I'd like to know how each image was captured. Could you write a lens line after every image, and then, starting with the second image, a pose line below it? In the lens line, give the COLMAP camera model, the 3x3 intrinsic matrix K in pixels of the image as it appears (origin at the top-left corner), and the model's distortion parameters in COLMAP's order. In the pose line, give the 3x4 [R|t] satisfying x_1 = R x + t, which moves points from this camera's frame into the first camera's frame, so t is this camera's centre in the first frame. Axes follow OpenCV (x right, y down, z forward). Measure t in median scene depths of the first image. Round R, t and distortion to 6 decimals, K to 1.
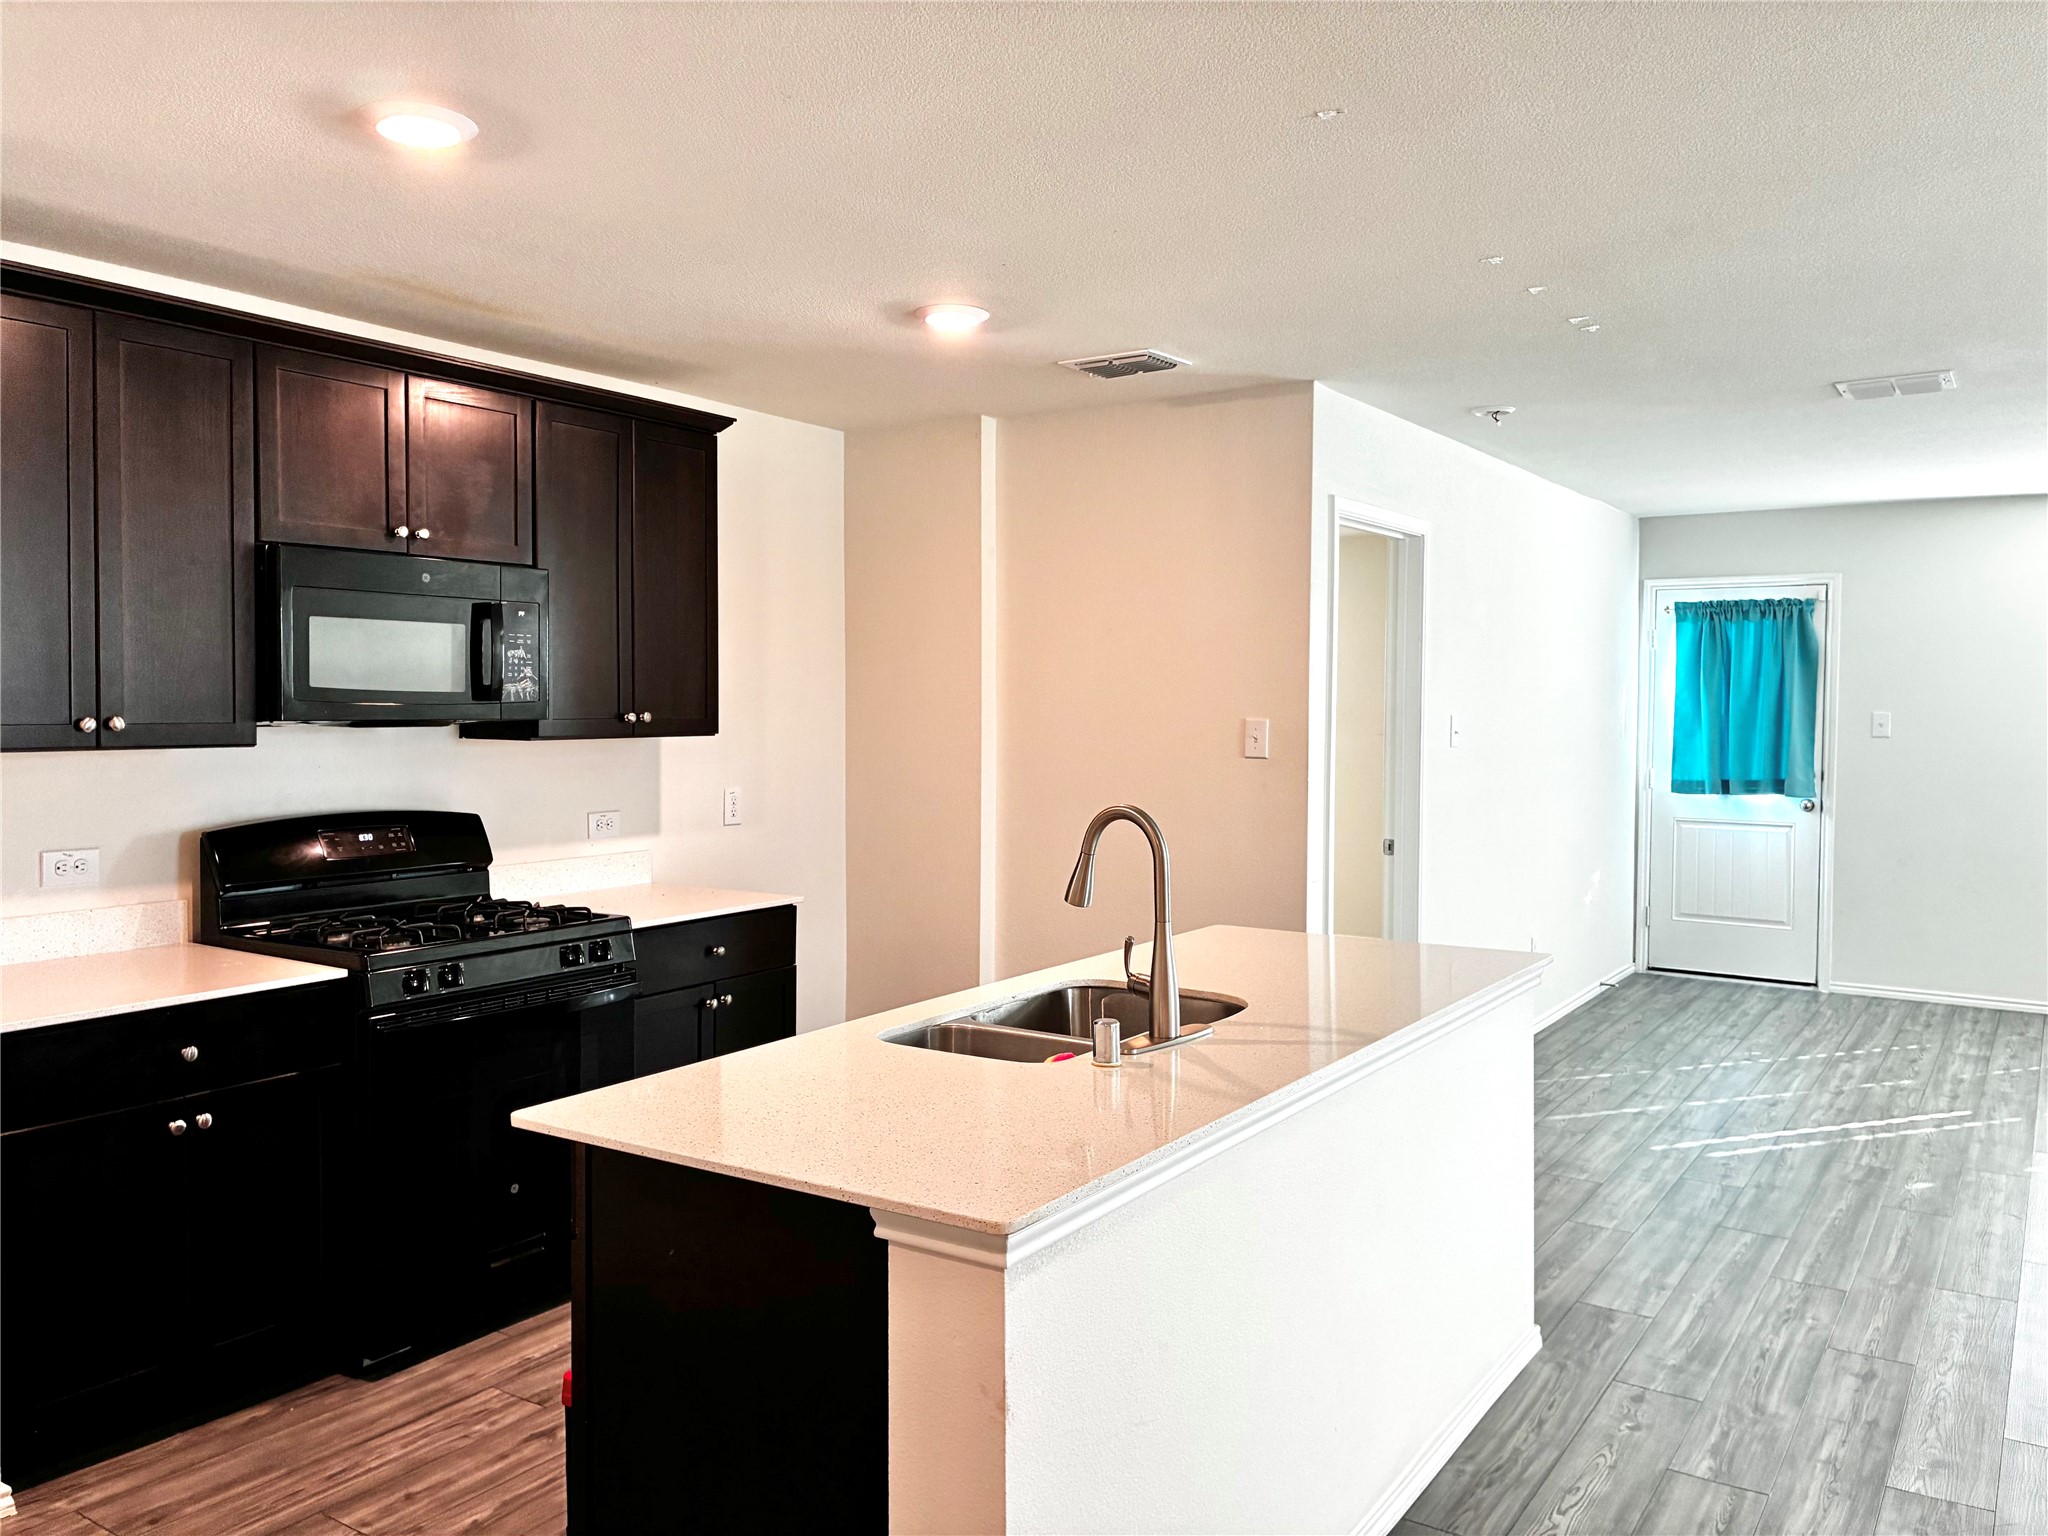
lens RADIAL K [[1572.2, 0, 1016.5], [0, 1572.2, 752.8], [0, 0, 1]] dist [0.052838, -0.063980]
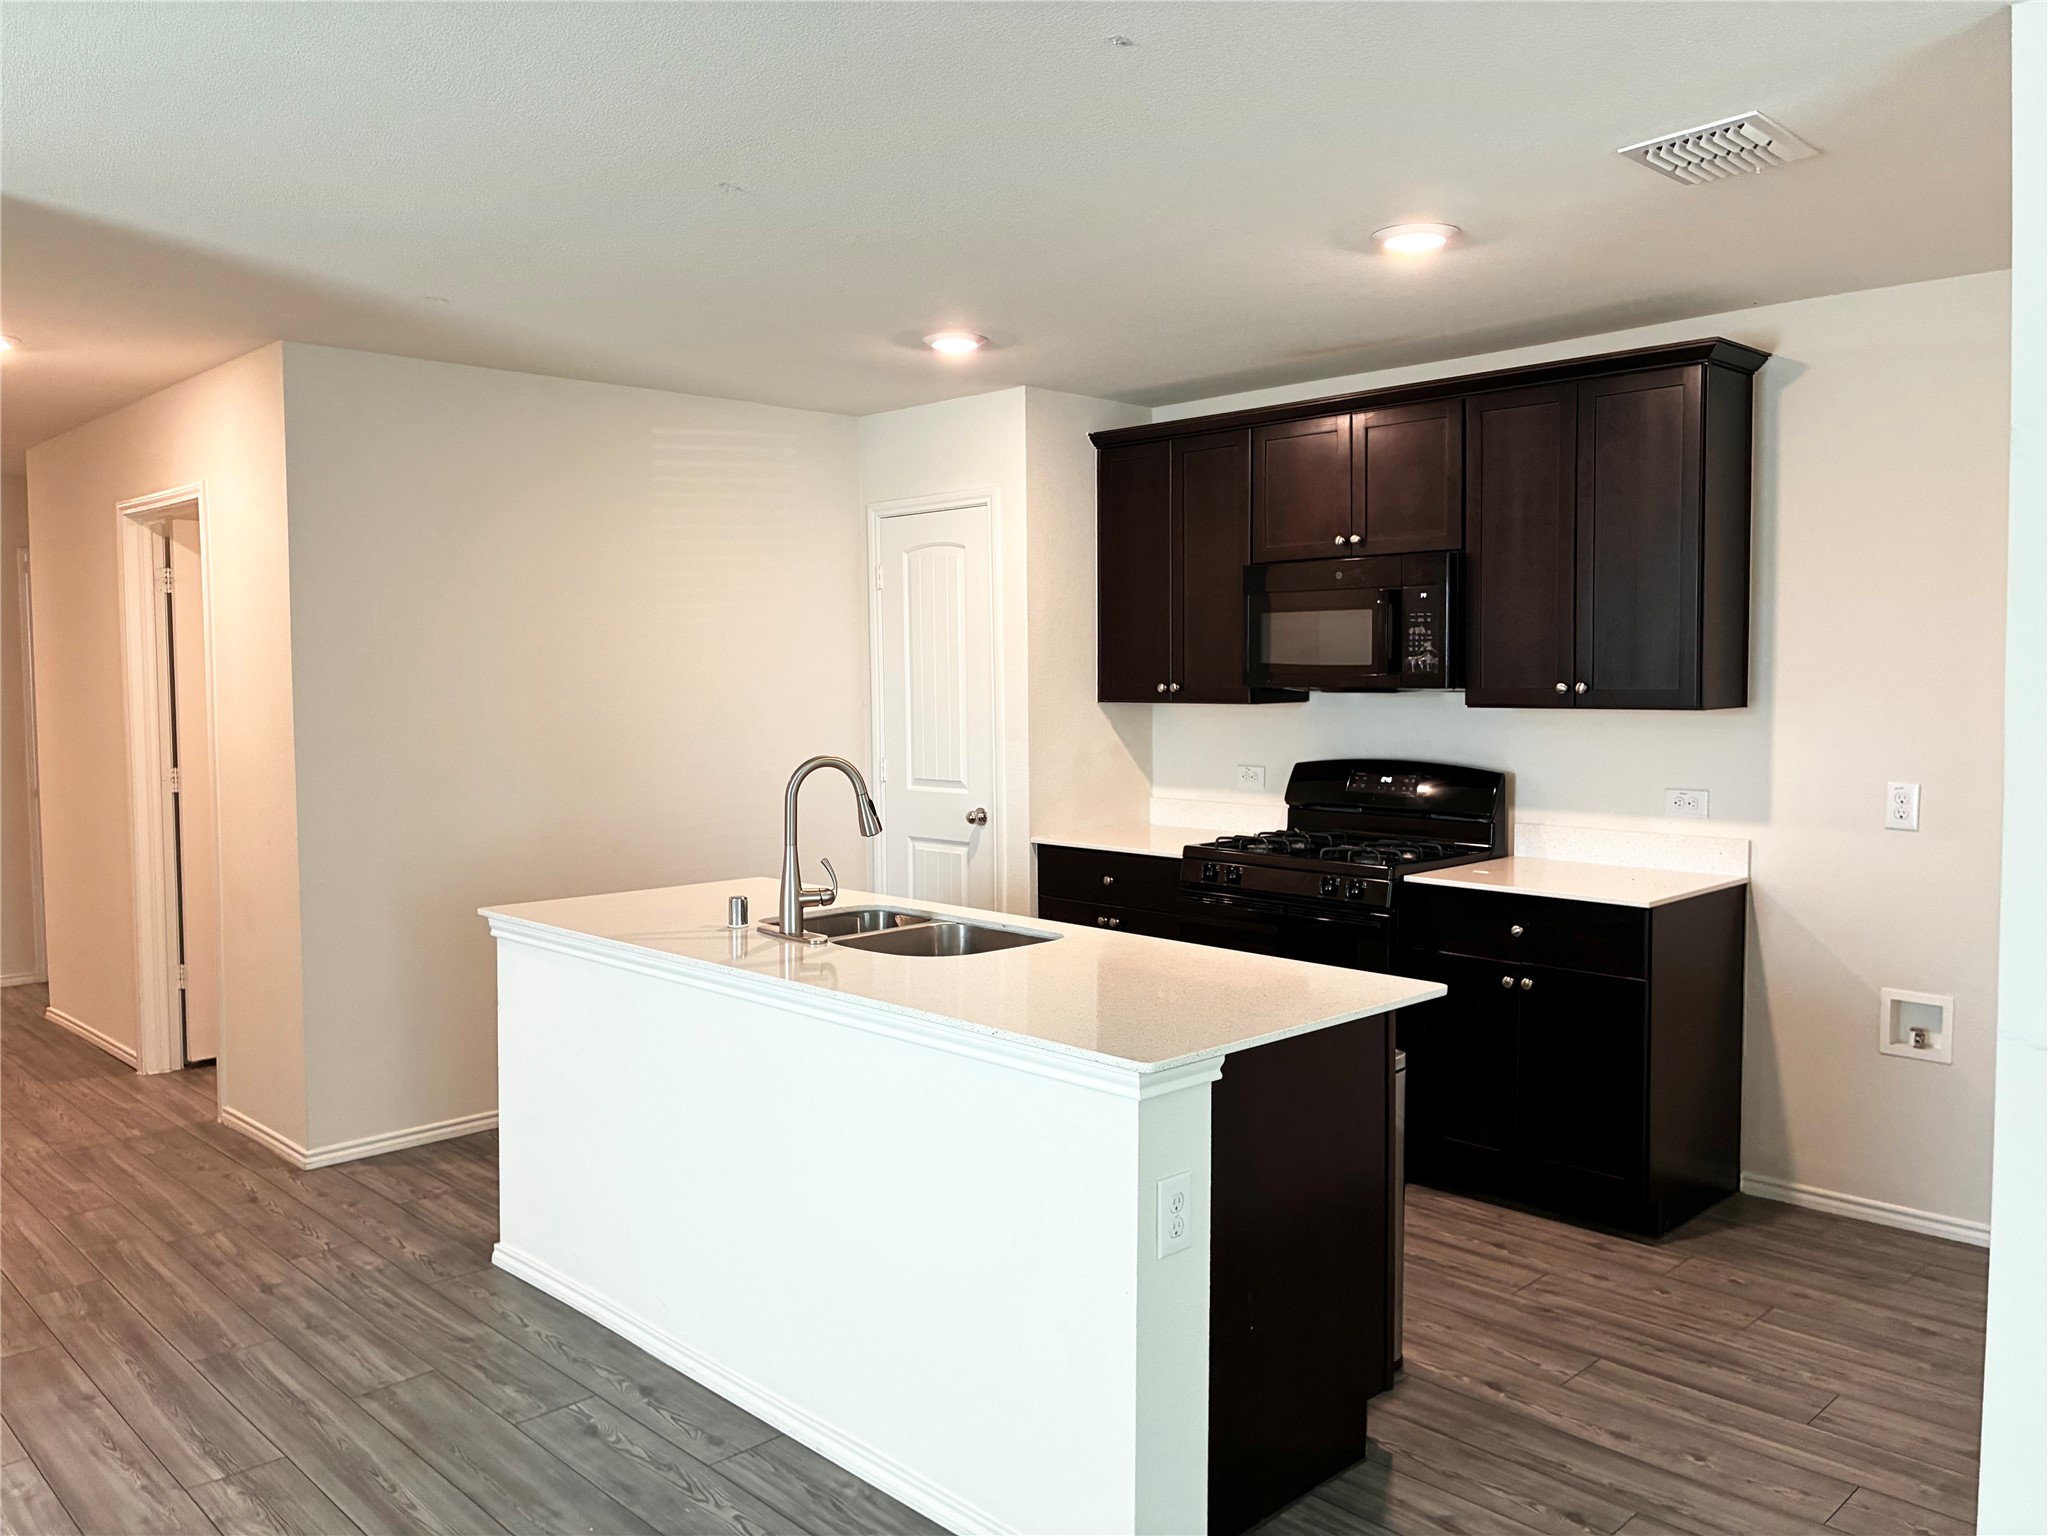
lens RADIAL K [[1572.2, 0, 1043.1], [0, 1572.2, 761.4], [0, 0, 1]] dist [0.052838, -0.063980]
pose [[-0.185809, 0.055111, -0.981039, 0.864106], [-0.029912, 0.997646, 0.061709, -0.030375], [0.982130, 0.040811, -0.183723, 0.944698]]
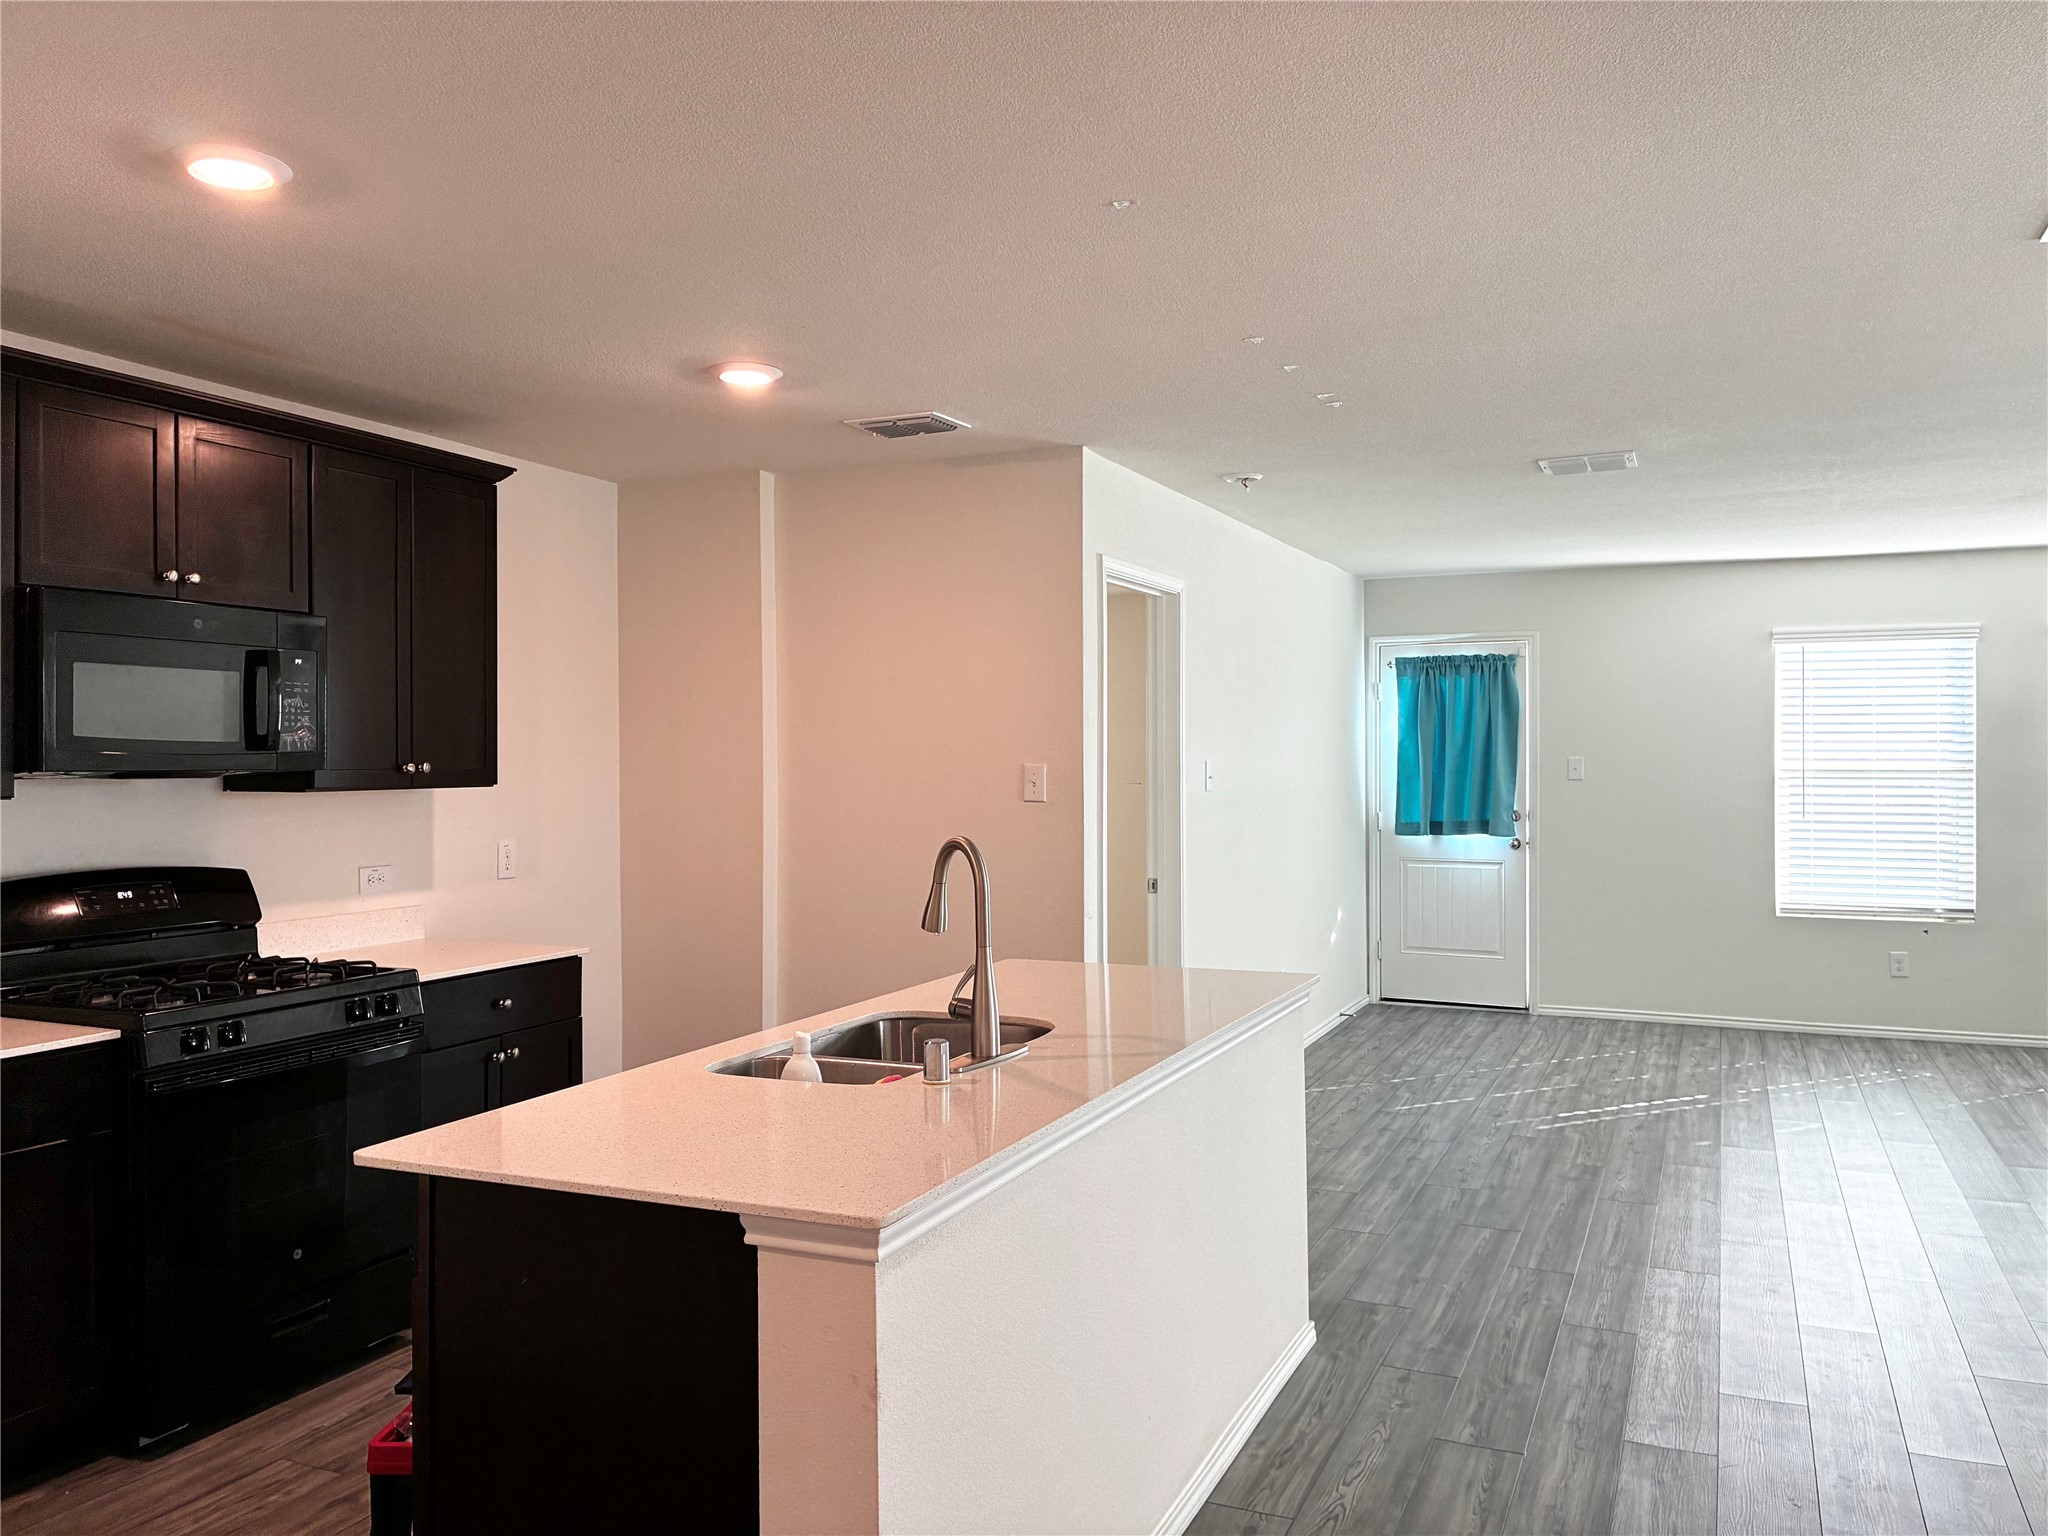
lens RADIAL K [[1572.2, 0, 1014.0], [0, 1572.2, 757.2], [0, 0, 1]] dist [0.052838, -0.063980]
pose [[0.986219, -0.008551, 0.165224, -0.039941], [0.014323, 0.999327, -0.033774, 0.010455], [-0.164824, 0.035676, 0.985678, -0.035038]]
